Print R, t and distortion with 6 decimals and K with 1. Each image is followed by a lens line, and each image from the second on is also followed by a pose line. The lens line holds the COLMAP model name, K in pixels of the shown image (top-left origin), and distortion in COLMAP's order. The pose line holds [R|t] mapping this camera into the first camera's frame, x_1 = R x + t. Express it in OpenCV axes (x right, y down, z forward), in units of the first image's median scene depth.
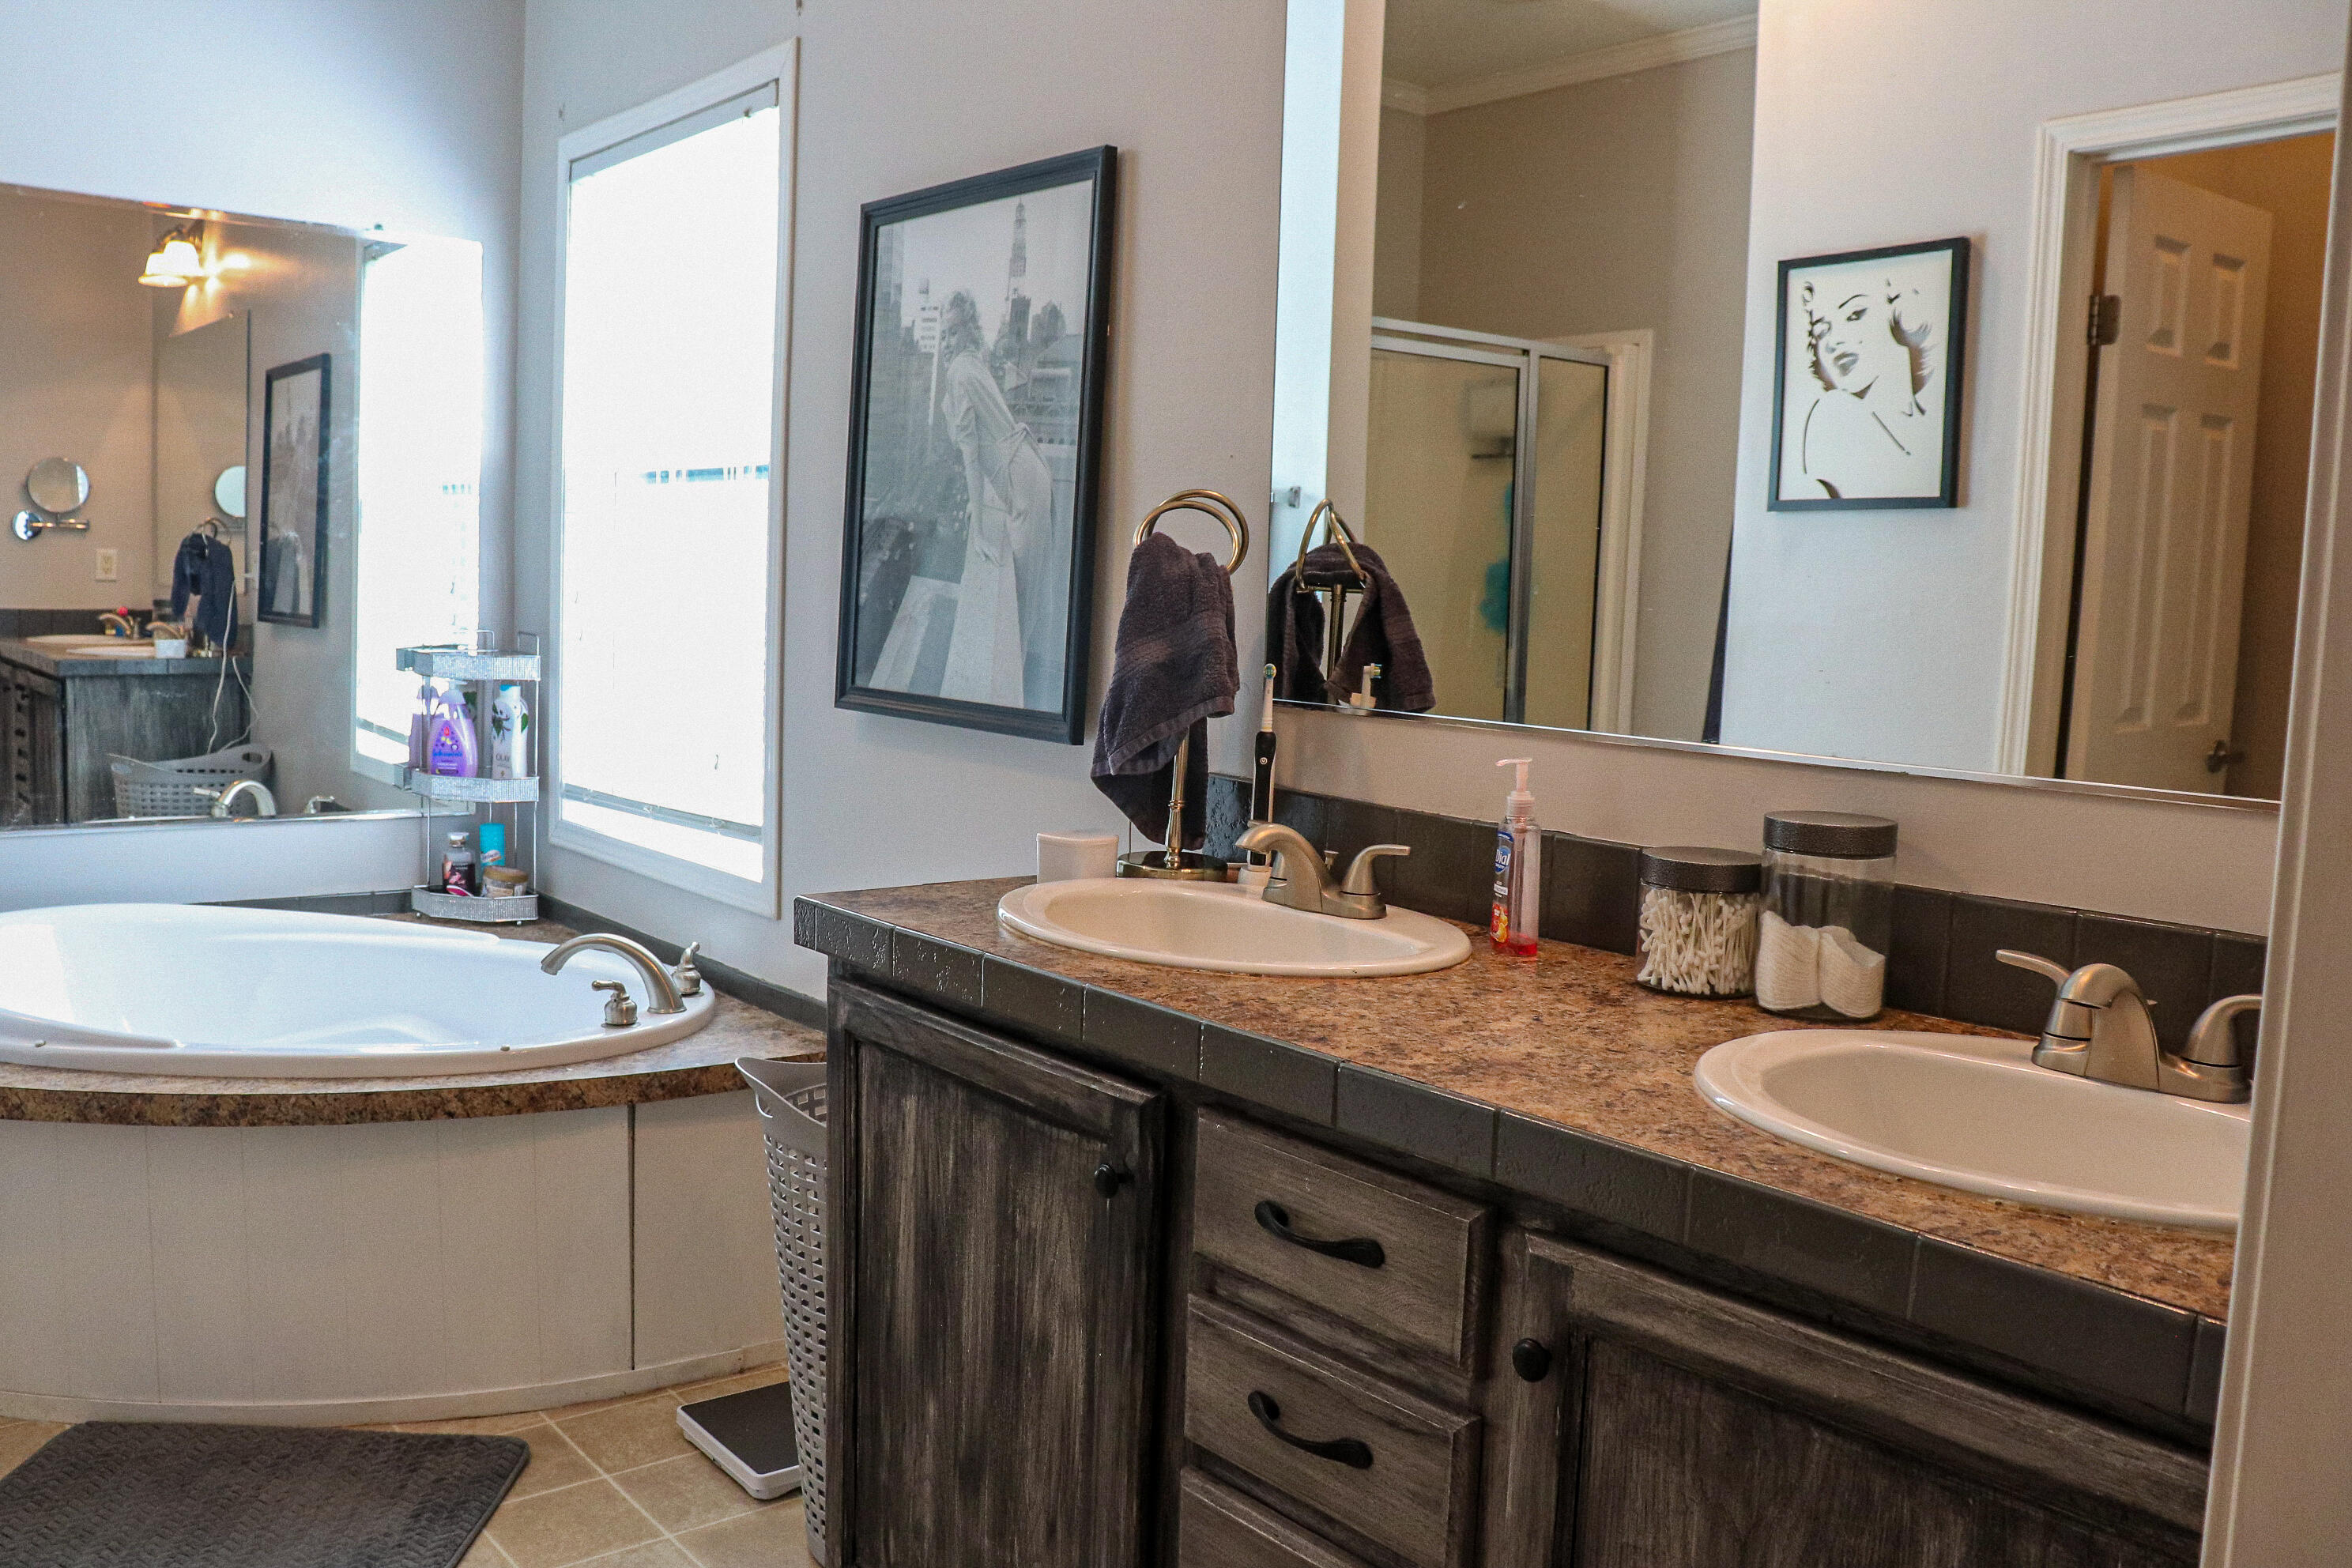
lens RADIAL K [[1940.8, 0, 1156.1], [0, 1940.8, 776.2], [0, 0, 1]] dist [-0.169022, 0.139210]
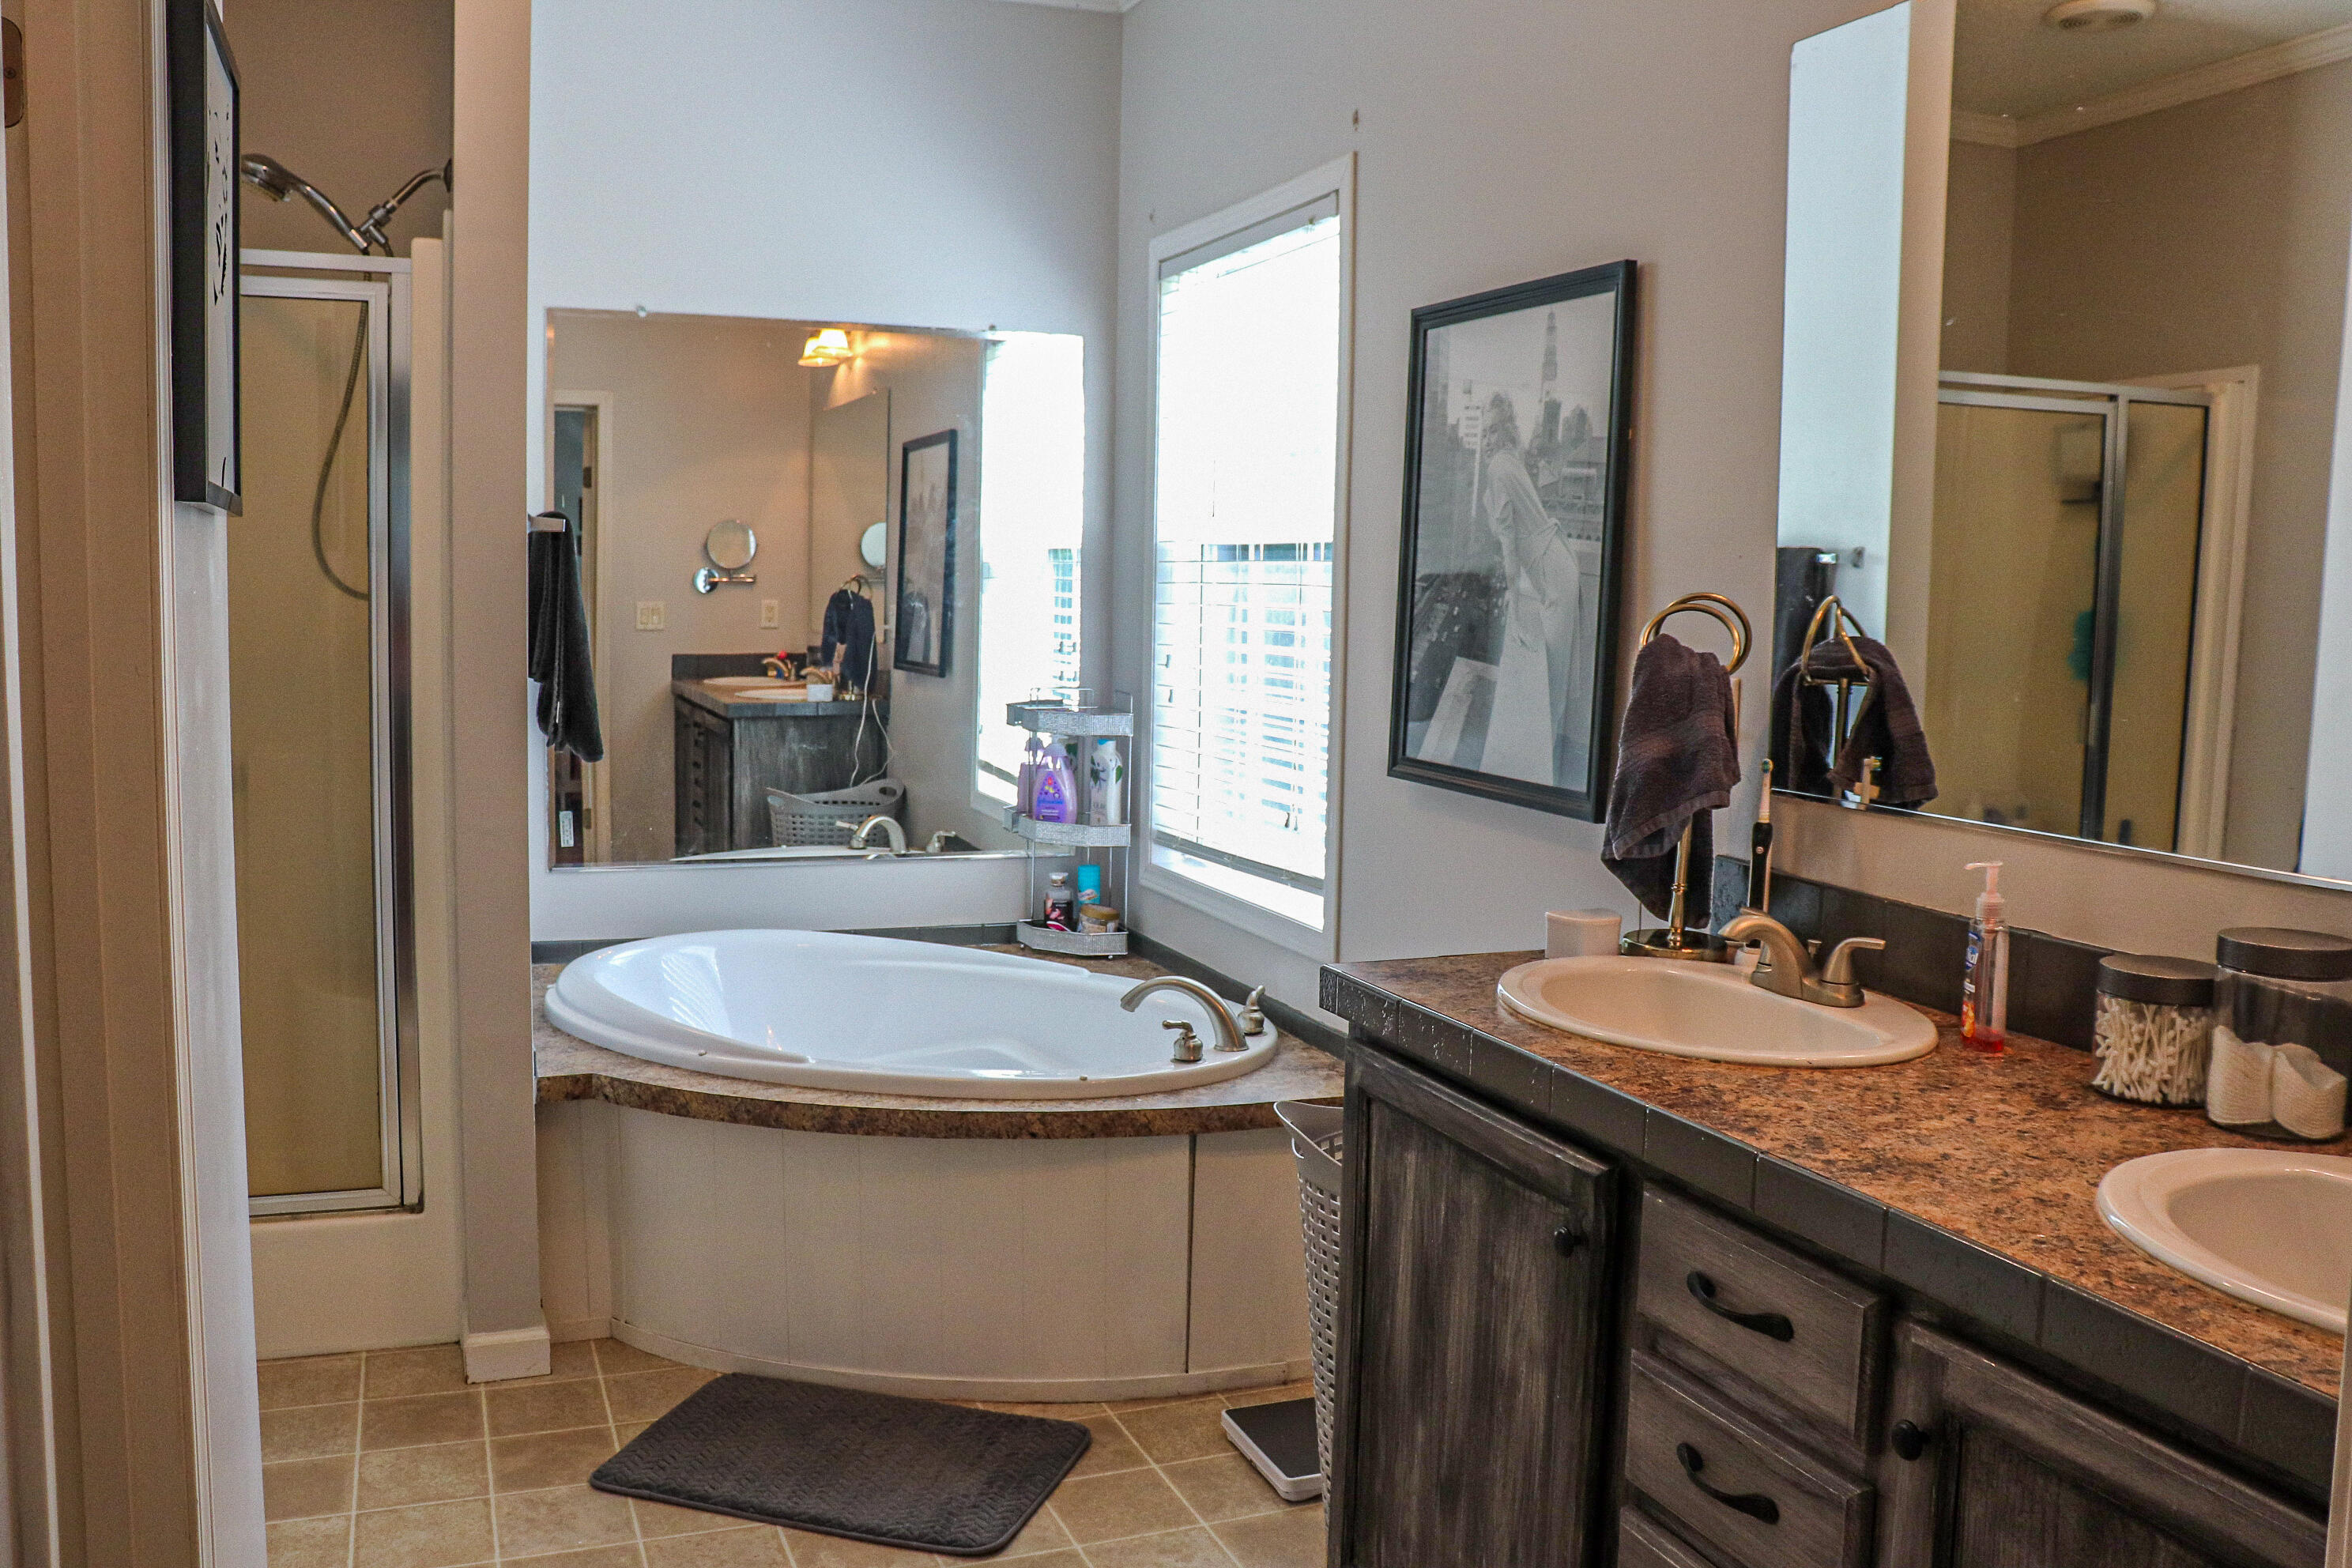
lens RADIAL K [[1940.8, 0, 1151.2], [0, 1940.8, 771.9], [0, 0, 1]] dist [-0.169022, 0.139210]
pose [[0.949462, 0.012229, -0.313644, 0.057241], [-0.015978, 0.999828, -0.009383, -0.030682], [0.313475, 0.013920, 0.949494, -0.082737]]
